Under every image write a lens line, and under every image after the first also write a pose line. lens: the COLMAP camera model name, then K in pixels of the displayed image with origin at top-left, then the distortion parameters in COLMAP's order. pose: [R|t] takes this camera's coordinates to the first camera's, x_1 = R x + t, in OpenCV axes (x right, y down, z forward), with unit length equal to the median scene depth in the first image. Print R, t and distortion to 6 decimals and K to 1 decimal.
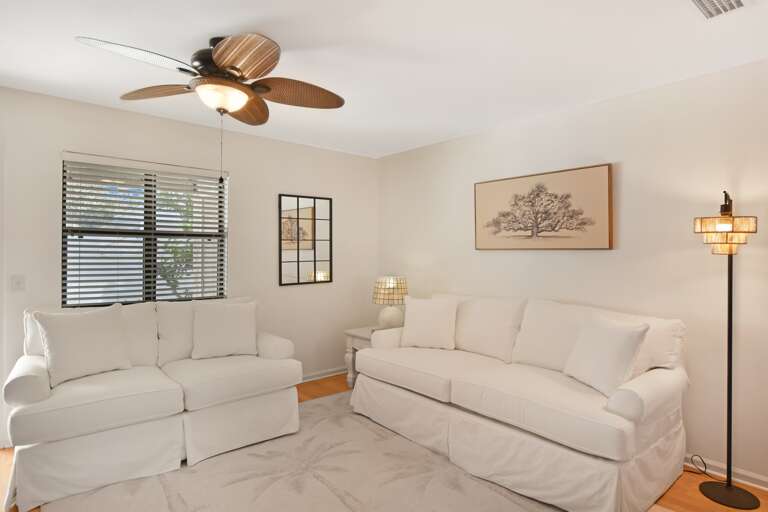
lens RADIAL K [[429.1, 0, 403.6], [0, 429.1, 253.9], [0, 0, 1]] dist [0.002719, 0.000023]
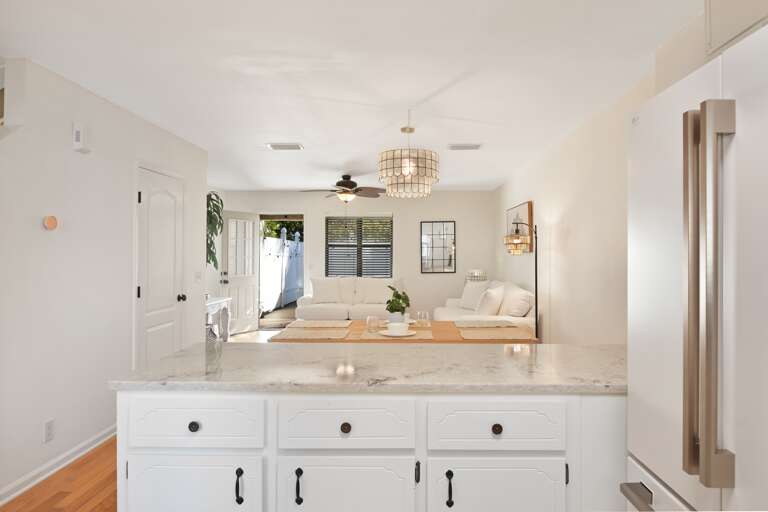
lens RADIAL K [[471.1, 0, 388.6], [0, 471.1, 254.5], [0, 0, 1]] dist [-0.000104, 0.000877]
pose [[0.725661, -0.000340, -0.688053, 1.199356], [-0.004006, 0.999981, -0.004719, 0.007450], [0.688041, 0.006180, 0.725645, -0.638931]]
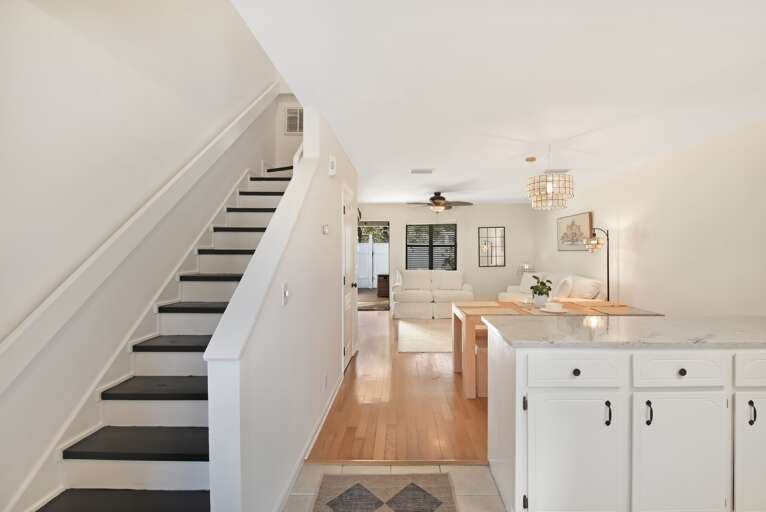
lens RADIAL K [[369.6, 0, 396.9], [0, 369.6, 253.0], [0, 0, 1]] dist [0.001359, -0.000353]
pose [[0.739190, -0.002117, -0.673494, 0.918117], [0.000073, 0.999995, -0.003064, 0.007593], [0.673497, 0.002216, 0.739187, -0.979452]]
